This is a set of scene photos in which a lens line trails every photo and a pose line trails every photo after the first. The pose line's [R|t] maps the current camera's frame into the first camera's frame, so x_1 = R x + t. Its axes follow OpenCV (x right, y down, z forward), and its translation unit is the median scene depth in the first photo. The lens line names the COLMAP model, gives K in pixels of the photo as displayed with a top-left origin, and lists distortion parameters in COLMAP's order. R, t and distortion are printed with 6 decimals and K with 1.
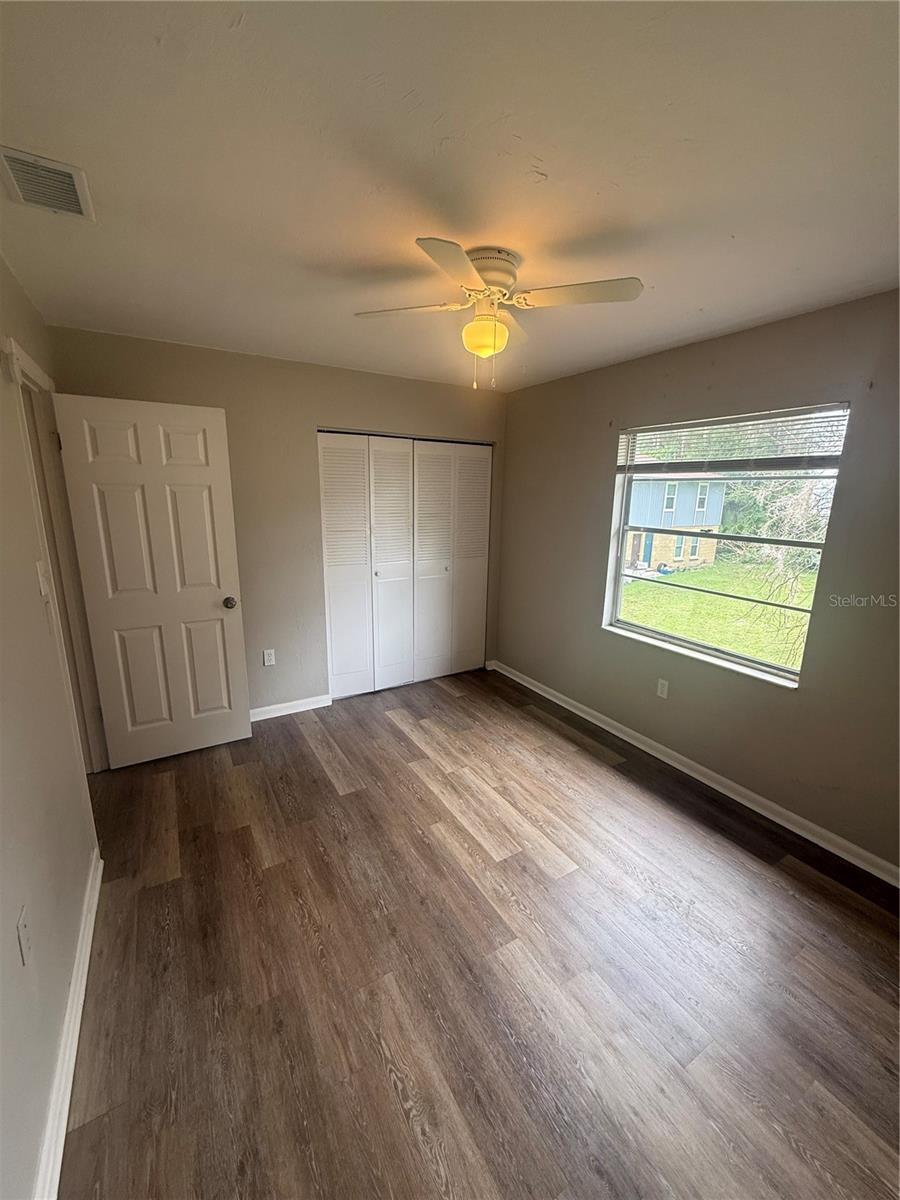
lens RADIAL K [[477.1, 0, 448.5], [0, 477.1, 594.2], [0, 0, 1]] dist [-0.001564, -0.000320]
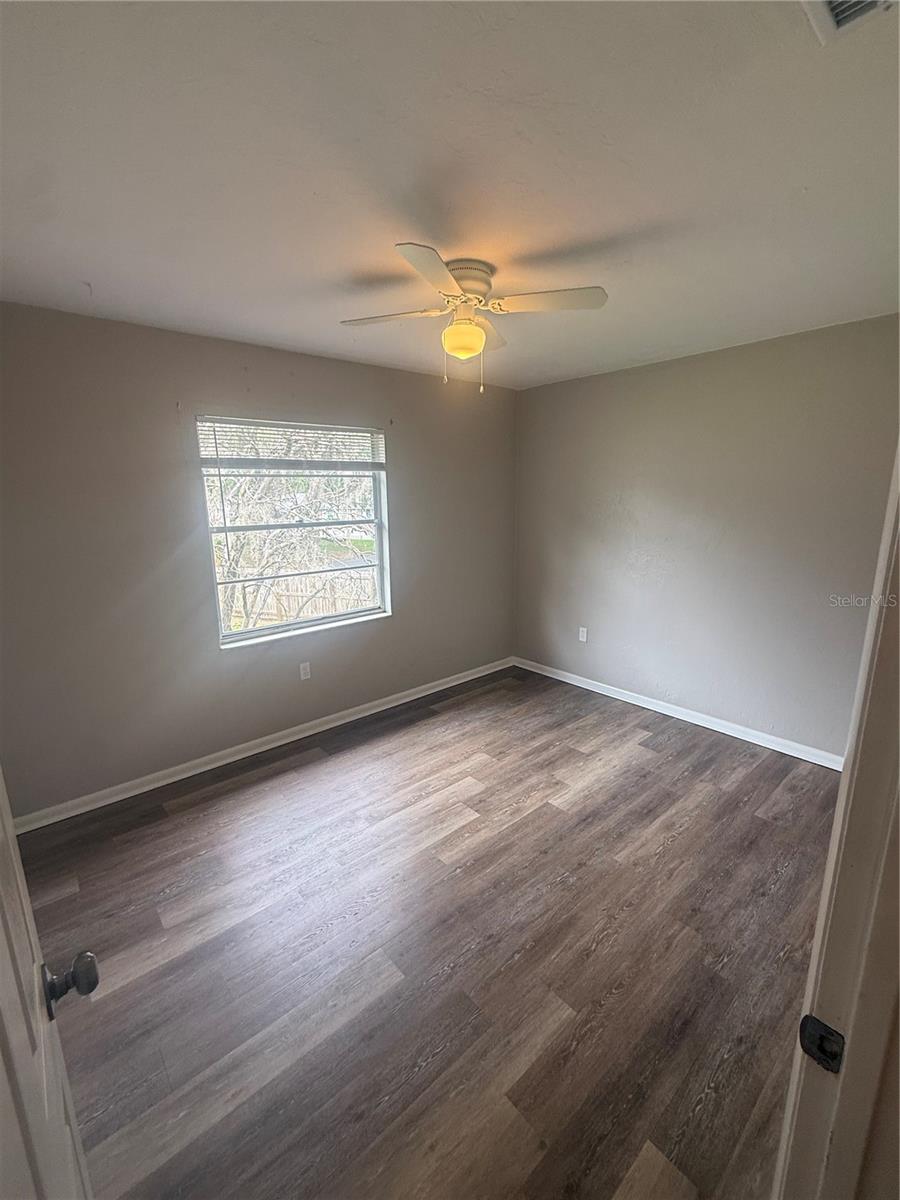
lens RADIAL K [[509.2, 0, 450.0], [0, 509.2, 600.0], [0, 0, 1]] dist [0.000345, -0.000386]
pose [[-0.179858, -0.220103, 0.958752, -0.965045], [0.218224, 0.941433, 0.257065, -0.252679], [-0.959182, 0.255458, -0.121293, 1.127650]]
